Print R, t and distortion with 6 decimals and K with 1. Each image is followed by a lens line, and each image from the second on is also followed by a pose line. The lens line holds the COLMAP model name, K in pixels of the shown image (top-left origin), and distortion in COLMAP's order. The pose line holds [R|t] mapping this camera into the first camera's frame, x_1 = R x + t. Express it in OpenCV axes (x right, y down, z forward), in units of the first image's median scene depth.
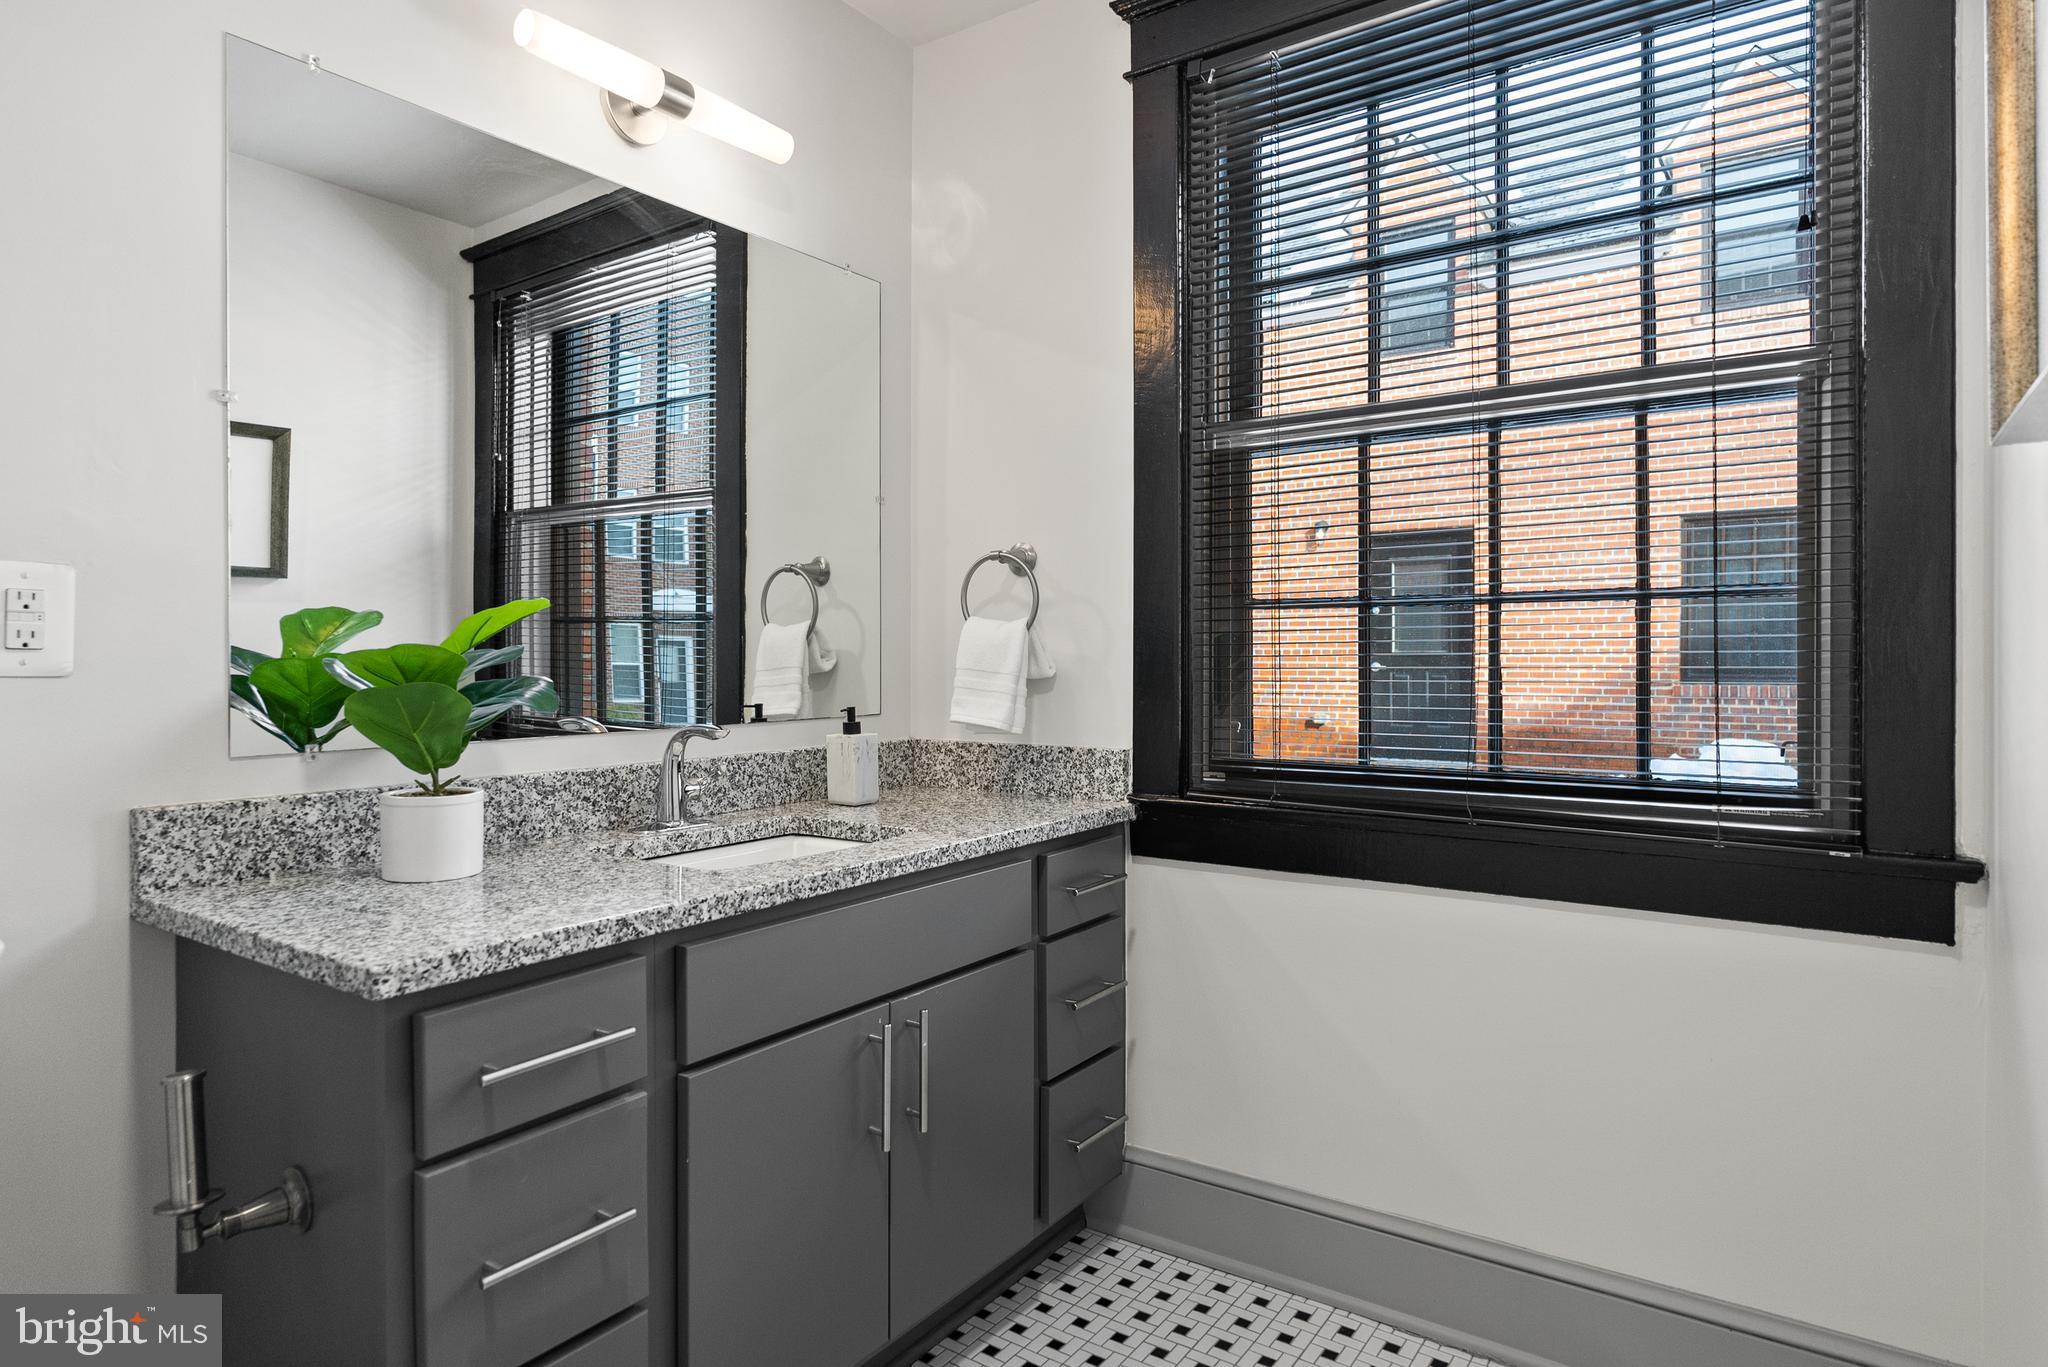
lens RADIAL K [[1145.5, 0, 1030.1], [0, 1145.5, 678.0], [0, 0, 1]] dist [-0.007200, -0.001132]
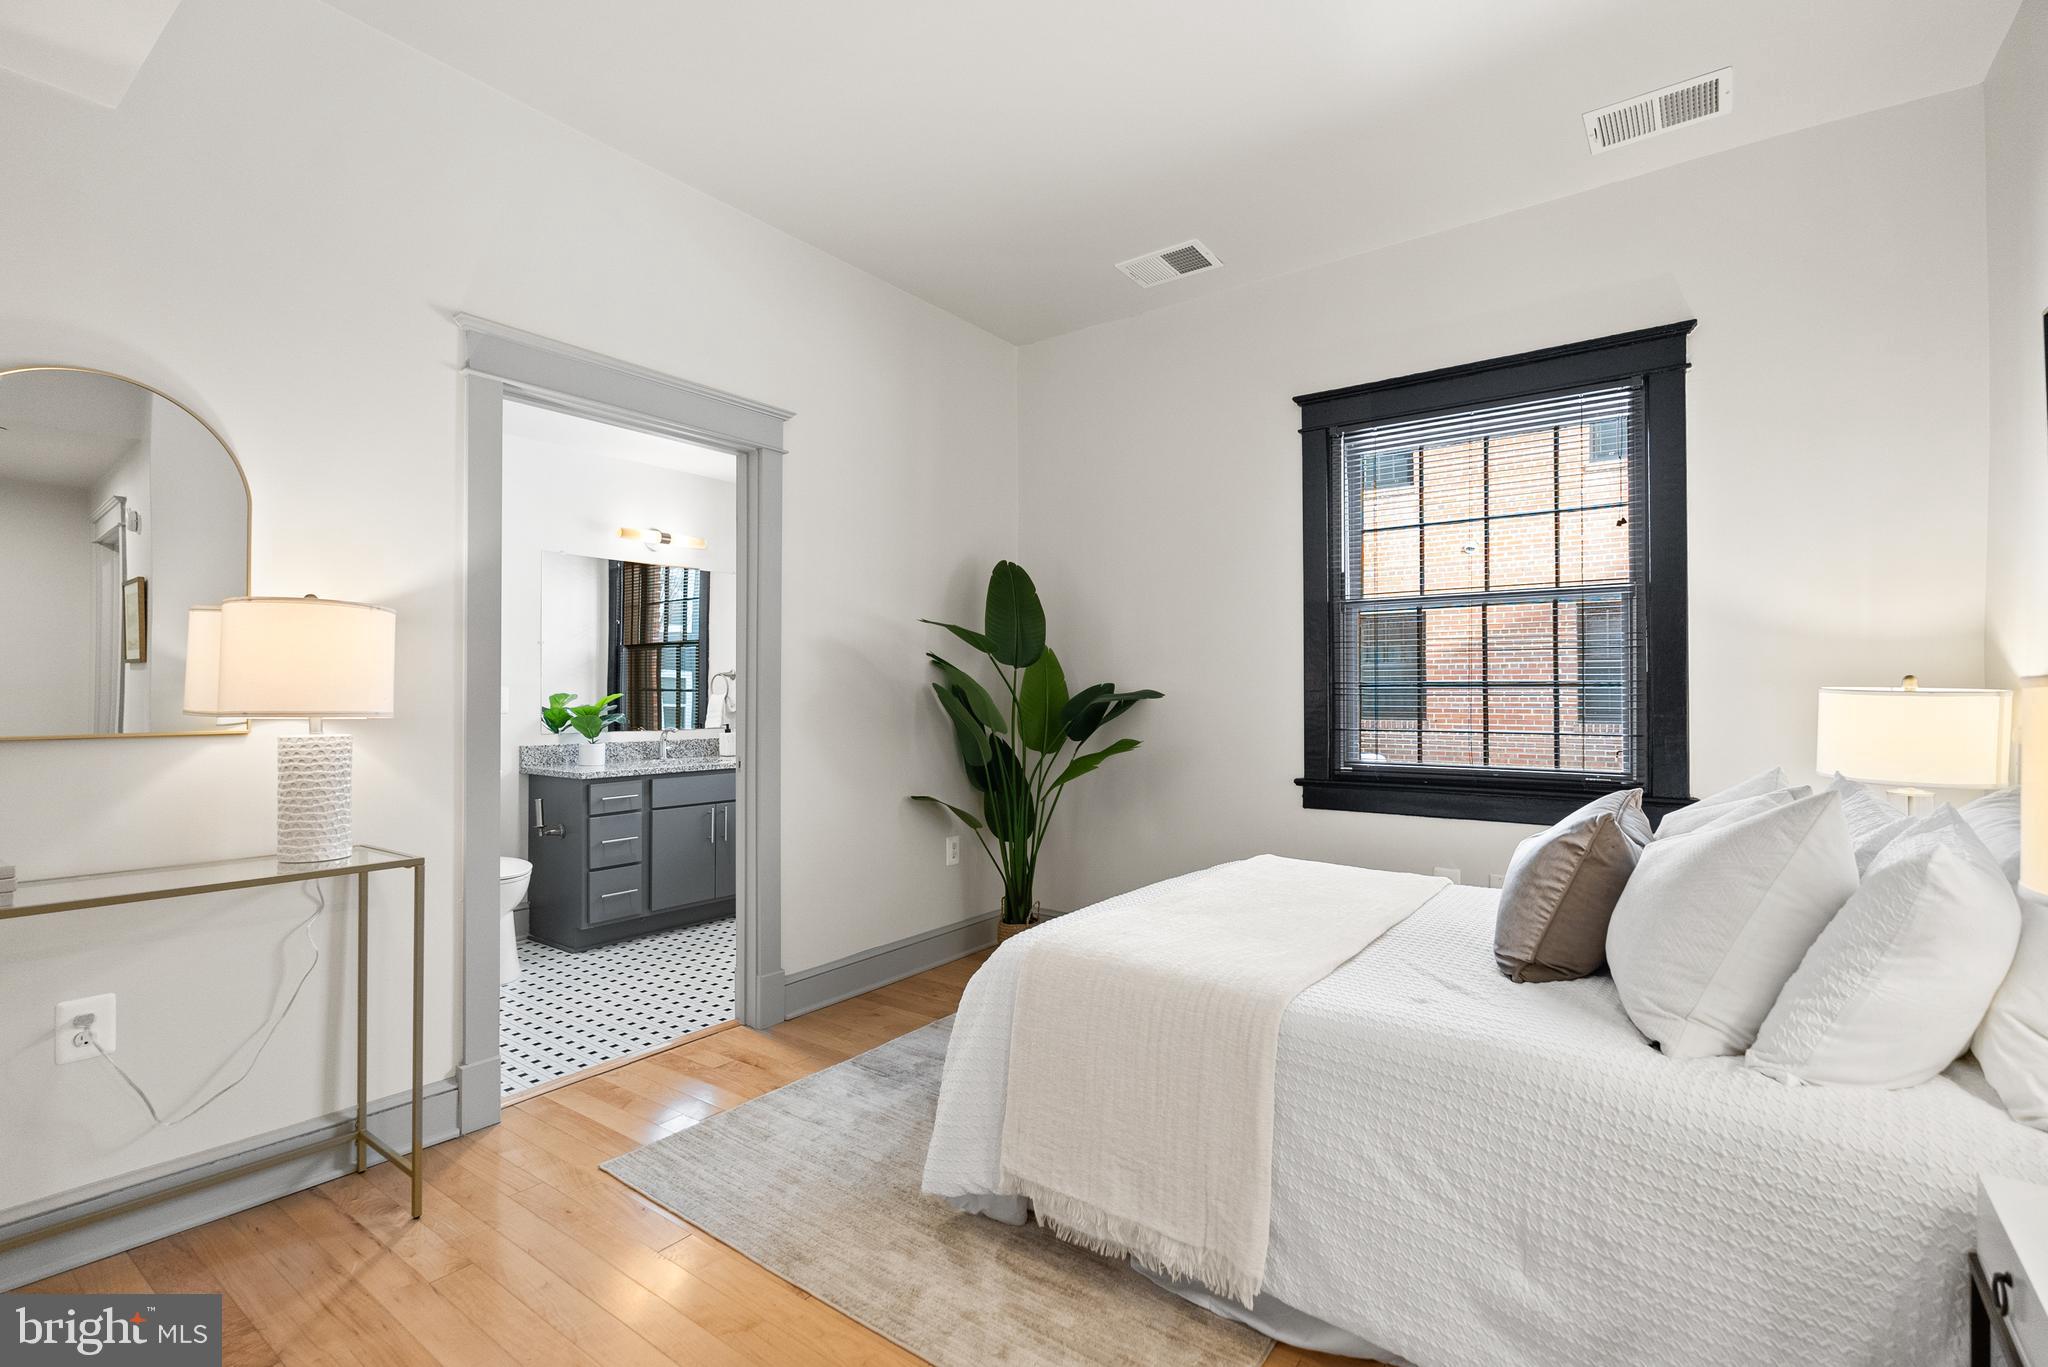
lens RADIAL K [[926.8, 0, 1022.3], [0, 926.8, 688.4], [0, 0, 1]] dist [-0.010422, 0.004108]
pose [[0.999231, 0.003880, -0.039009, 0.562689], [-0.004984, 0.999589, -0.028228, -0.002757], [0.038884, 0.028401, 0.998840, -1.109991]]
